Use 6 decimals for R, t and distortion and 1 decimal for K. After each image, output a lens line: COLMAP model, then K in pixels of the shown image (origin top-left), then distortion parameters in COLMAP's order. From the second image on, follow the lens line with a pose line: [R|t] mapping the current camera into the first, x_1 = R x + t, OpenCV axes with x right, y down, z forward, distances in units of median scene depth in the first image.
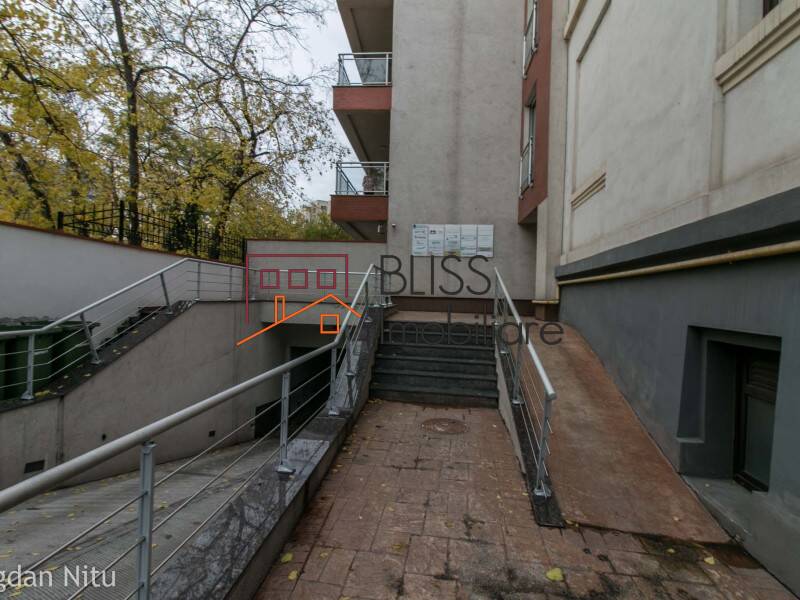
lens RADIAL K [[412.7, 0, 399.0], [0, 412.7, 297.5], [0, 0, 1]] dist [0.007214, 0.000395]
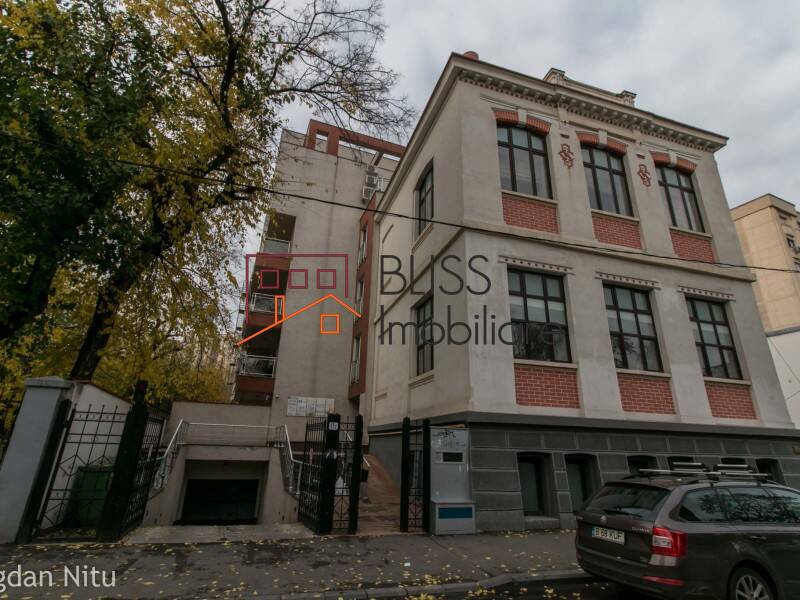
lens RADIAL K [[412.7, 0, 403.7], [0, 412.7, 296.8], [0, 0, 1]] dist [0.007214, 0.000395]
pose [[0.893823, 0.148534, 0.423106, -0.331320], [-0.000544, 0.943906, -0.330215, -0.002860], [-0.448420, 0.294924, 0.843765, -0.783309]]
